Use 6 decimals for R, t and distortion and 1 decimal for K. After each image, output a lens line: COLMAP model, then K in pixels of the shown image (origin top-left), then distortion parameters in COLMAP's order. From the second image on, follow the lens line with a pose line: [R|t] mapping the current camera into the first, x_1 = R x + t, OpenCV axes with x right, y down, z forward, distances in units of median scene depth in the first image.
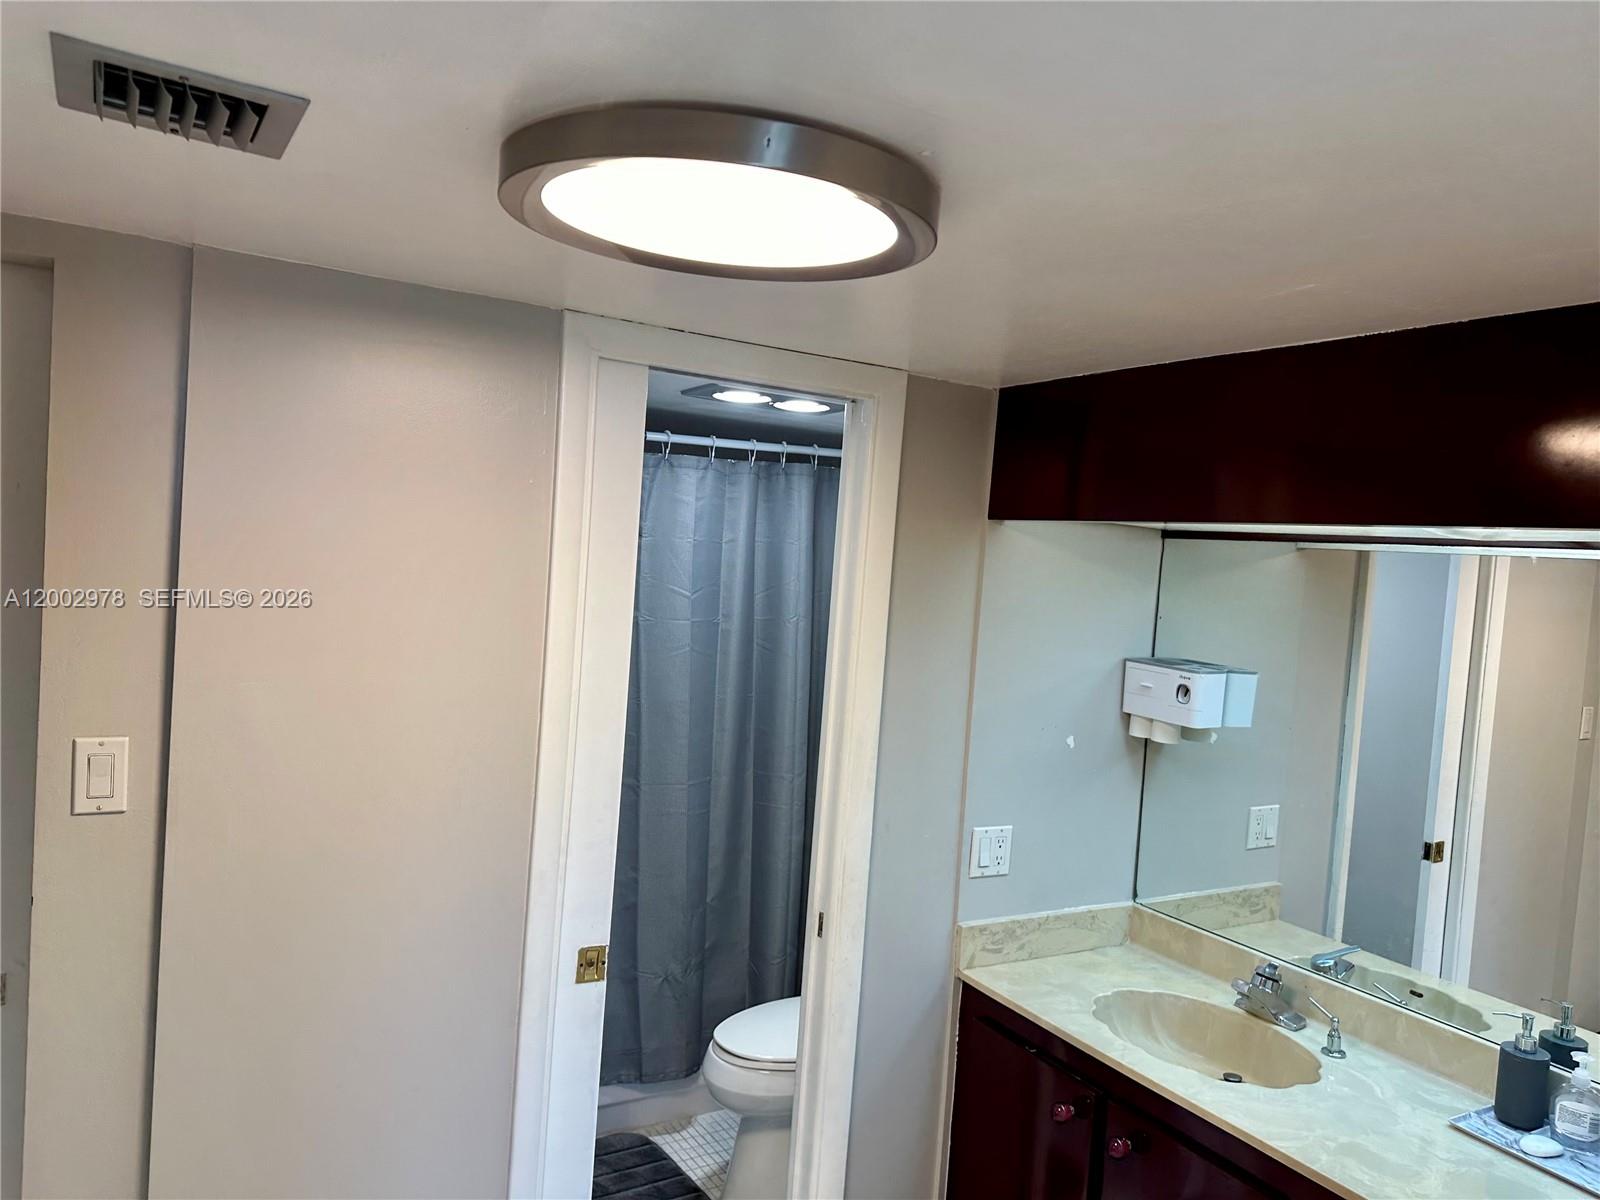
lens RADIAL K [[1086.3, 0, 795.7], [0, 1086.3, 623.1], [0, 0, 1]] dist [0.088776, -0.123151]
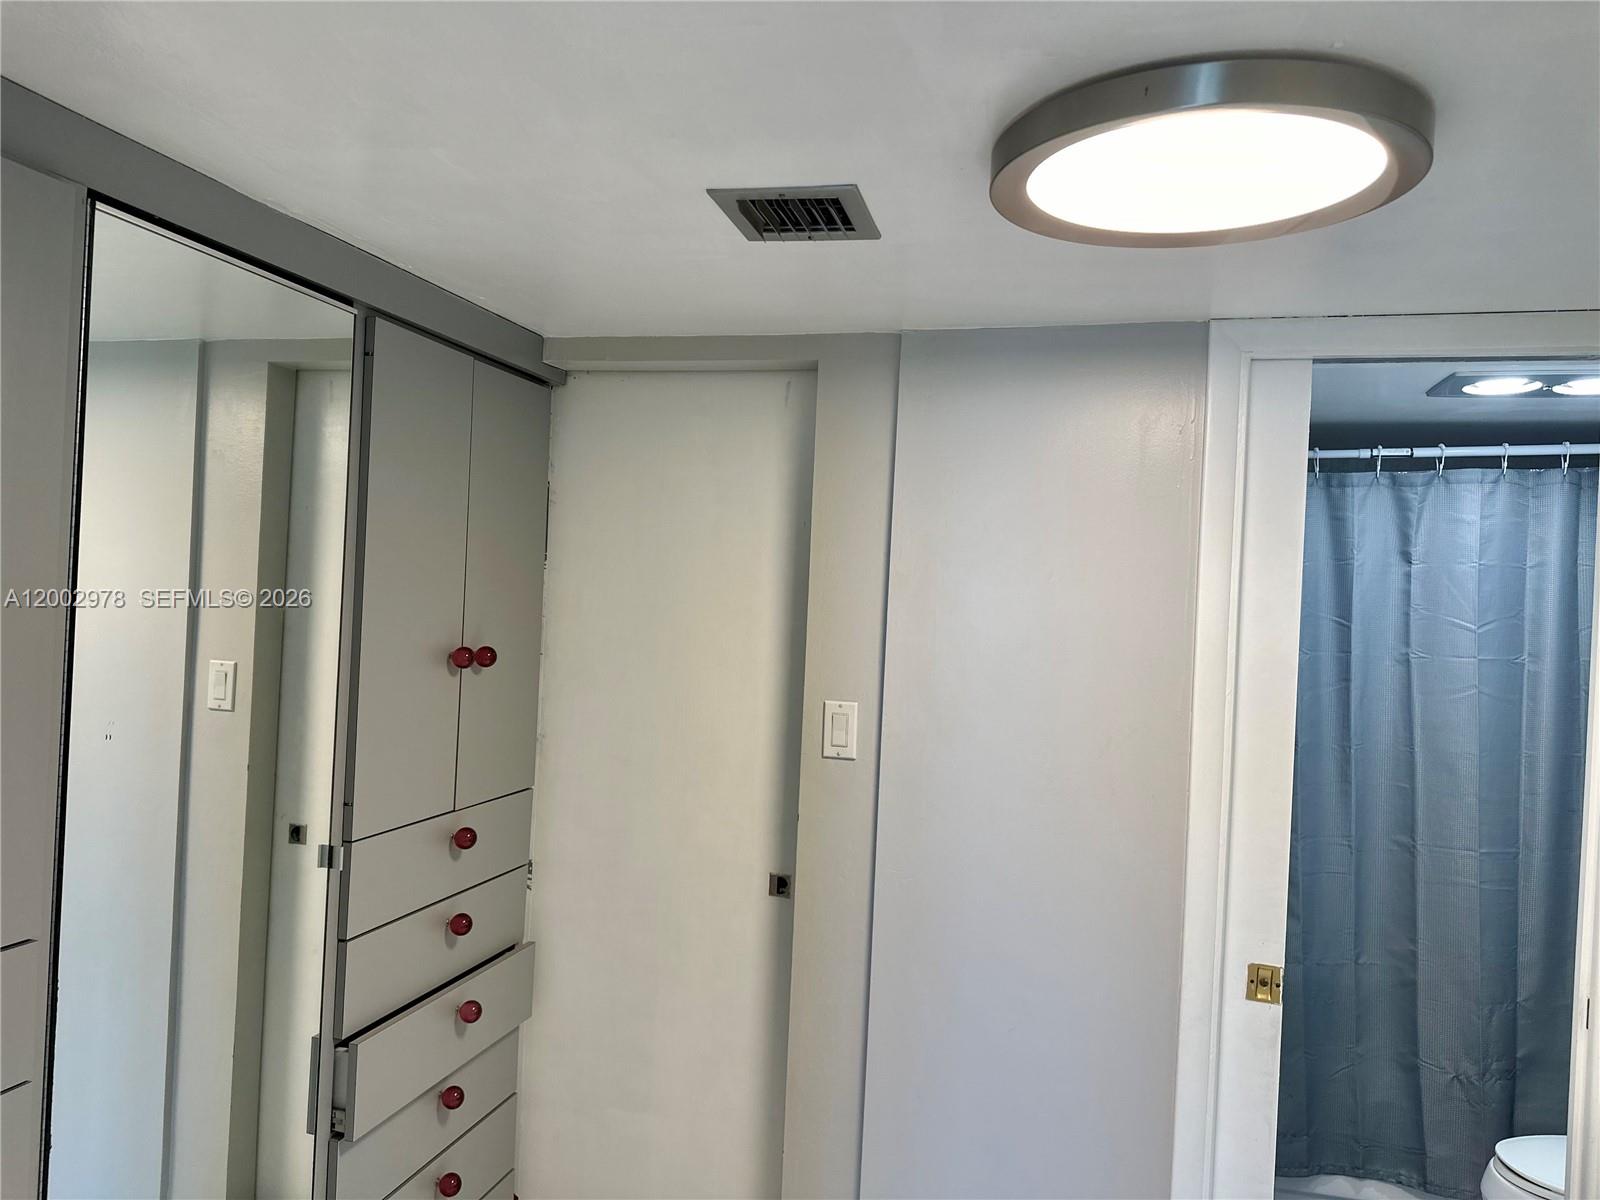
lens RADIAL K [[1104.7, 0, 807.0], [0, 1104.7, 637.5], [0, 0, 1]] dist [0.005075, -0.022499]
pose [[0.695774, -0.022784, -0.717899, 0.188175], [-0.036967, 0.997036, -0.067471, 0.069858], [0.717309, 0.073483, 0.692869, 0.013514]]
